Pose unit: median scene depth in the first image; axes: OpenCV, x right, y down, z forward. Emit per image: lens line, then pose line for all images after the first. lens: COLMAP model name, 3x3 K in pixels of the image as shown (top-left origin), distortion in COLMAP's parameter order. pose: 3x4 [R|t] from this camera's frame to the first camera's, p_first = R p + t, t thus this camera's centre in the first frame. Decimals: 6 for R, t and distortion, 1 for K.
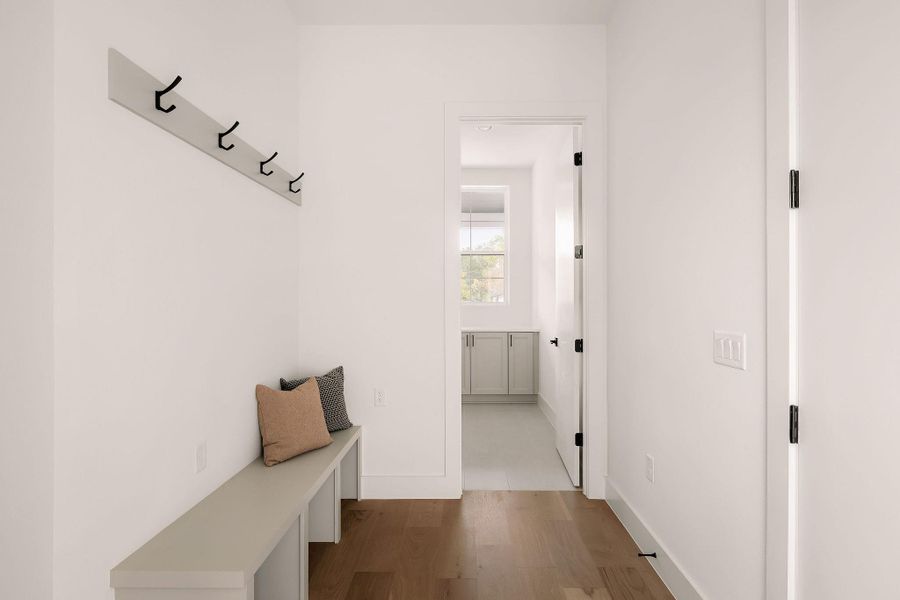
lens RADIAL K [[397.7, 0, 450.3], [0, 397.7, 298.3], [0, 0, 1]] dist [0.000849, 0.001153]
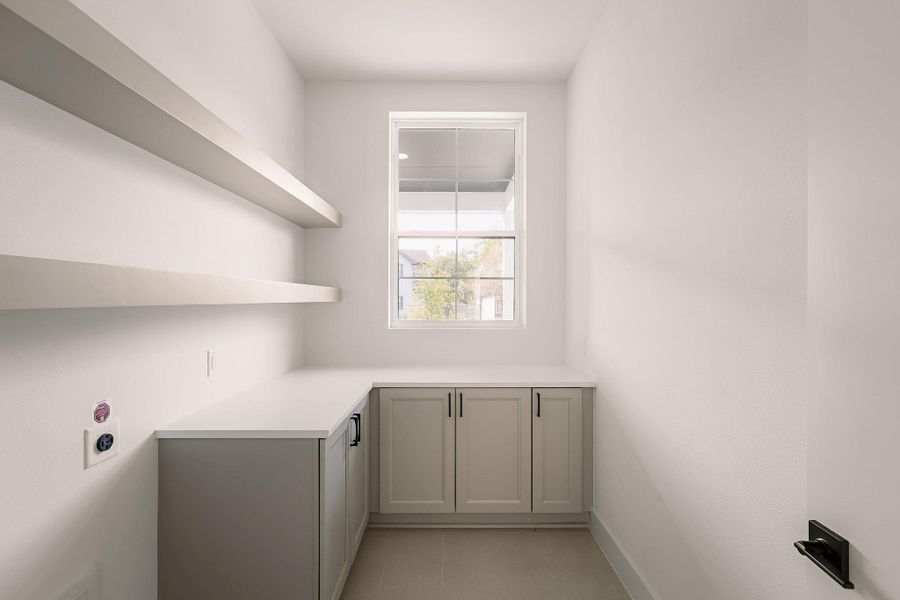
lens RADIAL K [[397.7, 0, 450.6], [0, 397.7, 299.9], [0, 0, 1]] dist [0.000849, 0.001153]
pose [[0.999175, 0.008847, 0.039646, 0.021929], [-0.008869, 0.999961, 0.000388, -0.020955], [-0.039641, -0.000739, 0.999214, 0.474501]]
